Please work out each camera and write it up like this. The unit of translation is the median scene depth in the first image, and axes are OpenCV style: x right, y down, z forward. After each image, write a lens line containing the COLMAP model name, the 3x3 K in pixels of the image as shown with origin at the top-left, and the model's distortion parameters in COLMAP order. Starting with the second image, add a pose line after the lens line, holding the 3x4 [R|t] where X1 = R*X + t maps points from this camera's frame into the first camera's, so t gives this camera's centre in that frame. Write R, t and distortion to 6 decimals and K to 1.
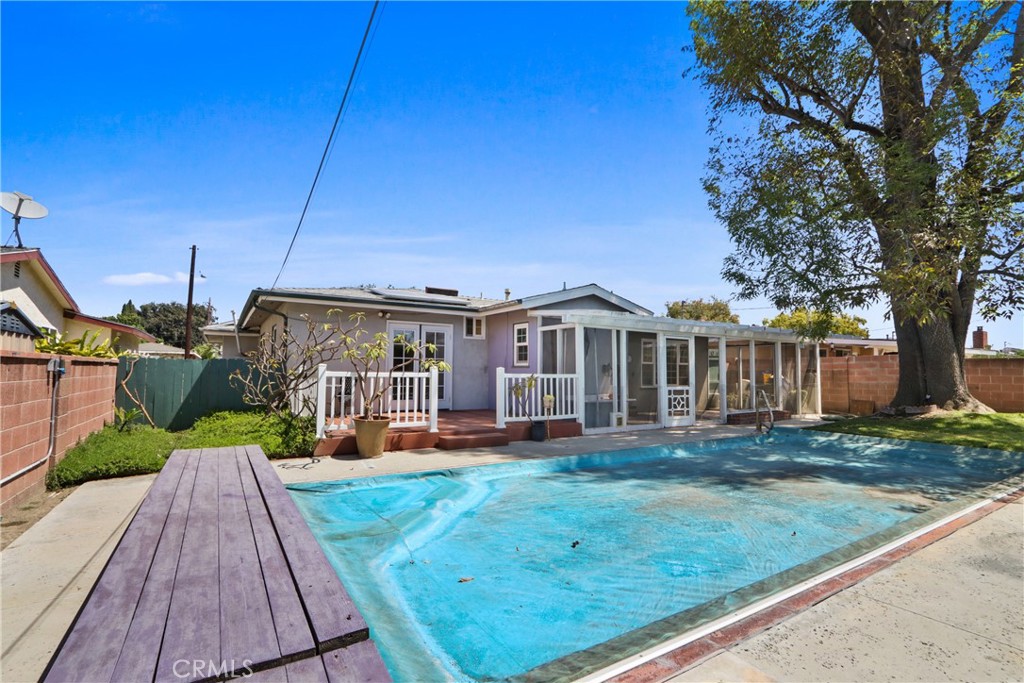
lens RADIAL K [[478.9, 0, 518.3], [0, 478.9, 340.1], [0, 0, 1]] dist [-0.011397, 0.000787]
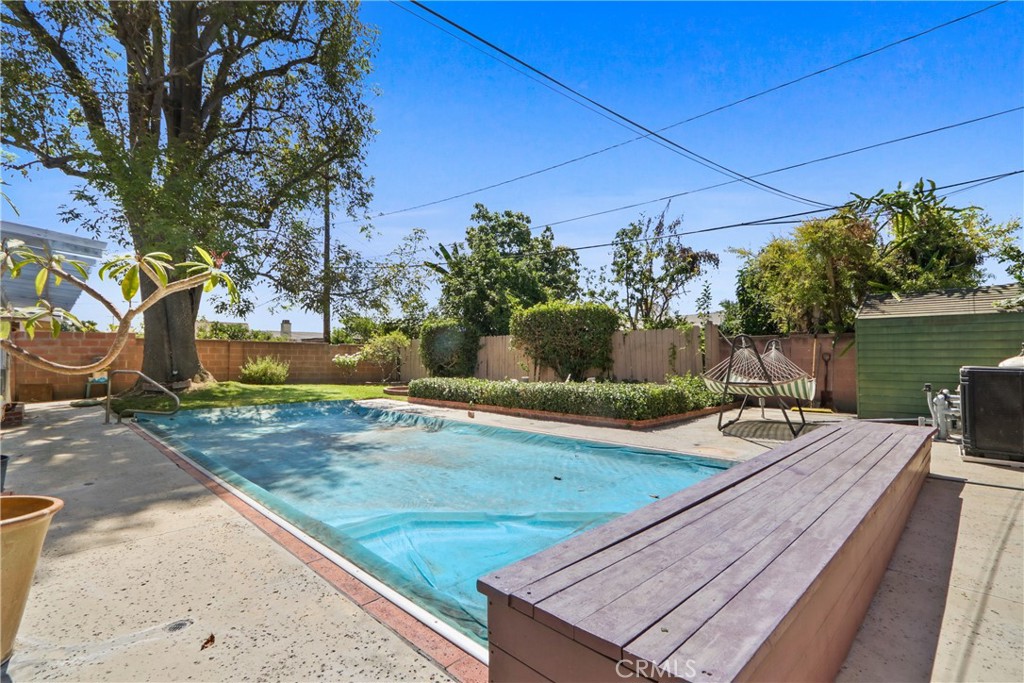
lens RADIAL K [[478.9, 0, 516.3], [0, 478.9, 345.3], [0, 0, 1]] dist [-0.011397, 0.000787]
pose [[-0.216933, 0.011755, 0.976116, -0.767007], [-0.061364, 0.997786, -0.025654, 0.073830], [-0.974256, -0.065464, -0.215731, 0.962364]]
